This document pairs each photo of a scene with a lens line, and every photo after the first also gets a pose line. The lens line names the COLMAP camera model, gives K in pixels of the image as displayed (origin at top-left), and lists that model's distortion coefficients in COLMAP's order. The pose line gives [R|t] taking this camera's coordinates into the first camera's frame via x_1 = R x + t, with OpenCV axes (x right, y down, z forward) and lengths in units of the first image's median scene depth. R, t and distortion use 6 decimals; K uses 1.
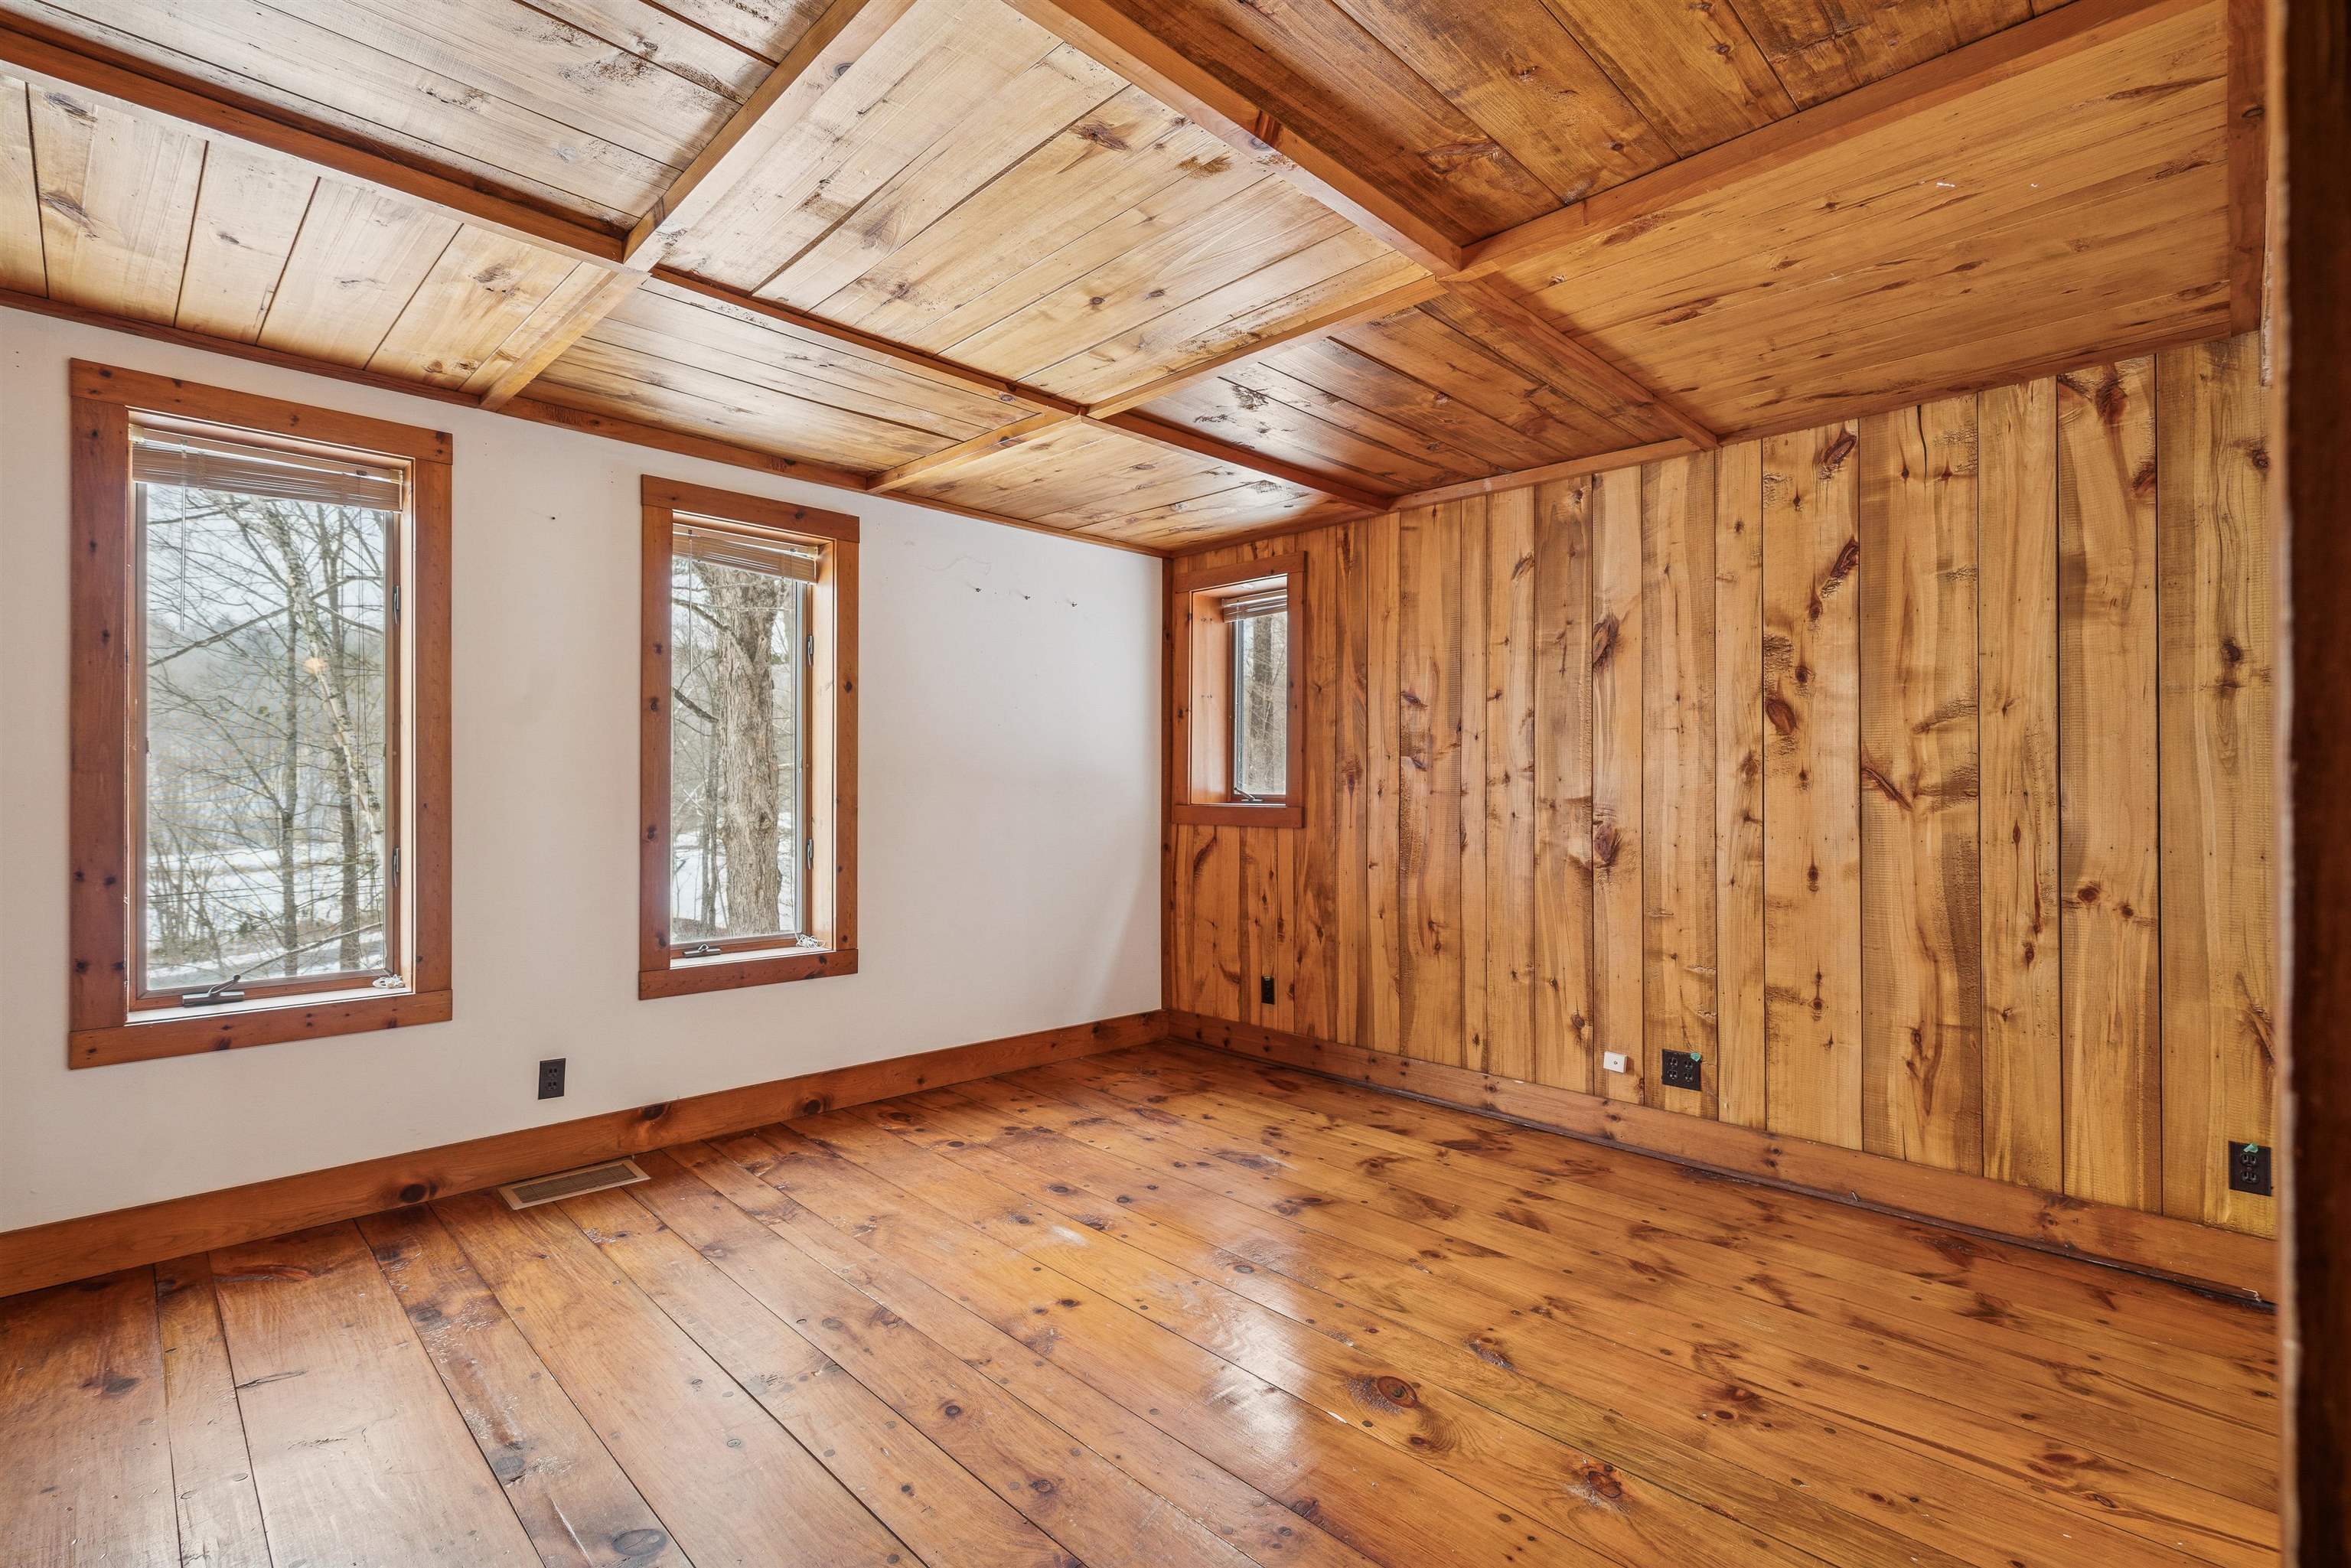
lens RADIAL K [[1084.2, 0, 1175.5], [0, 1084.2, 784.0], [0, 0, 1]] dist [-0.002398, 0.000121]
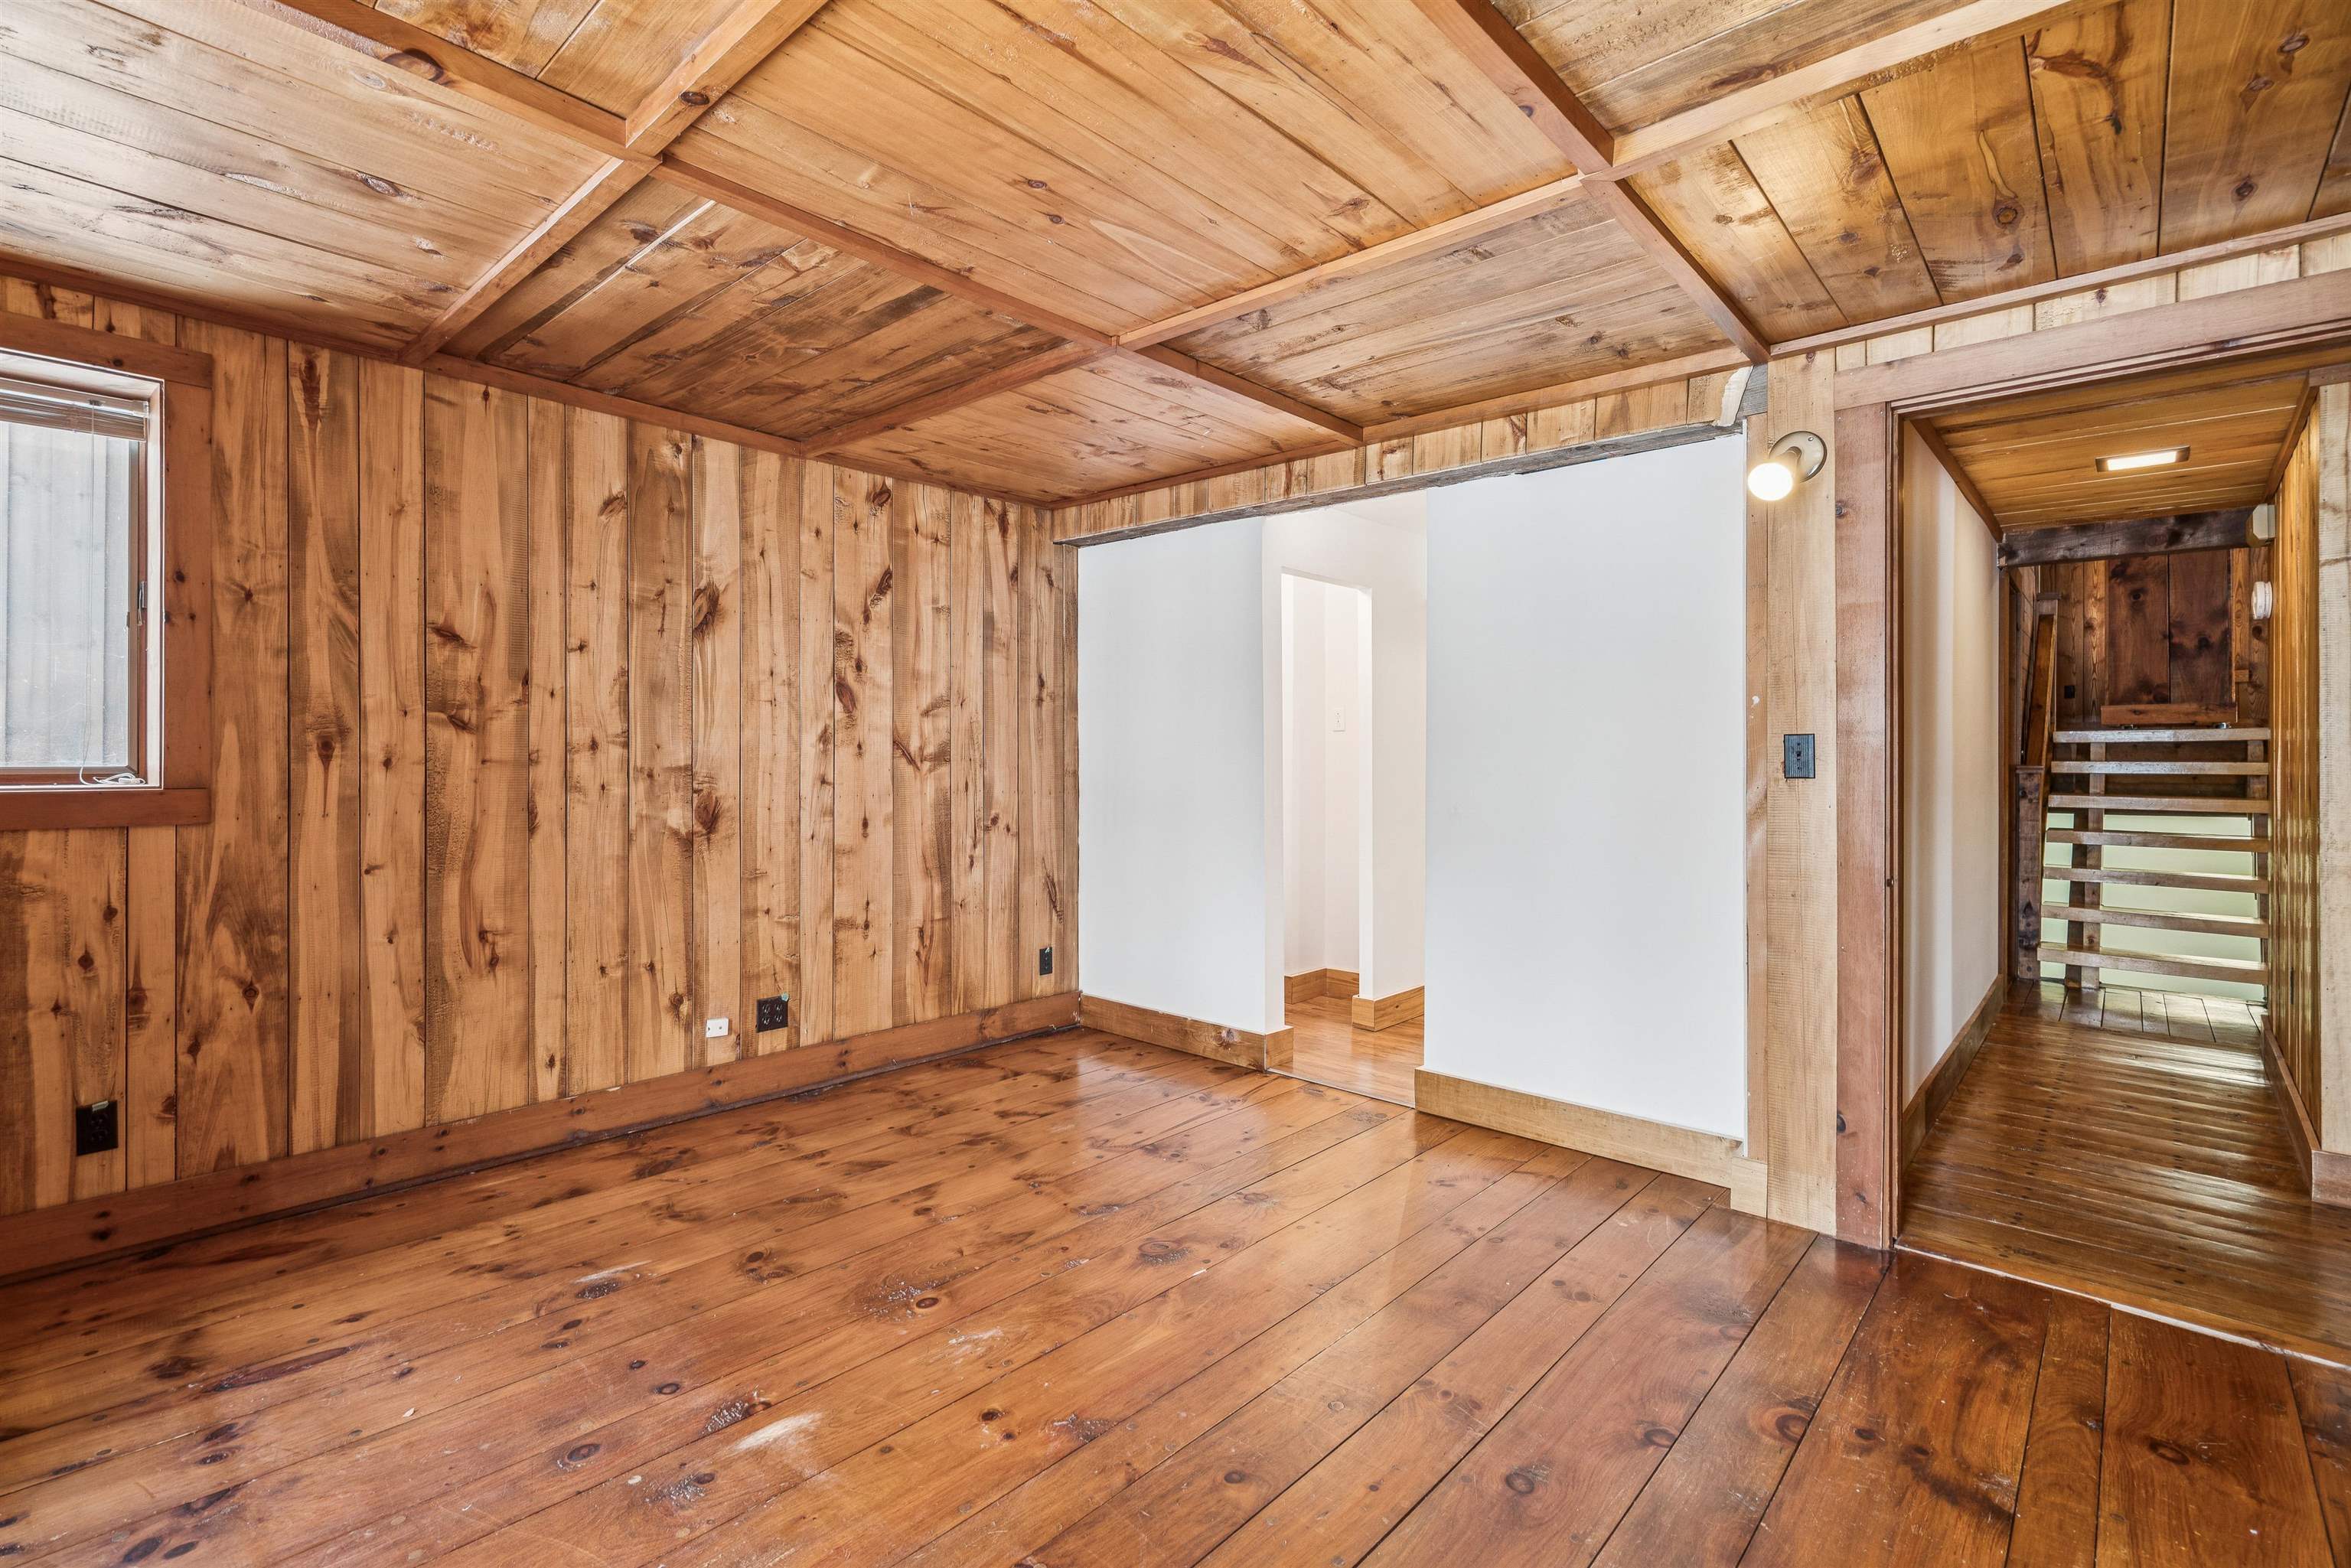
lens RADIAL K [[1075.9, 0, 1165.1], [0, 1075.9, 749.7], [0, 0, 1]] dist [-0.004103, -0.000398]
pose [[-0.047183, 0.002293, 0.998884, -0.631524], [-0.008308, 0.999962, -0.002688, -0.002997], [-0.998852, -0.008426, -0.047162, 0.651271]]
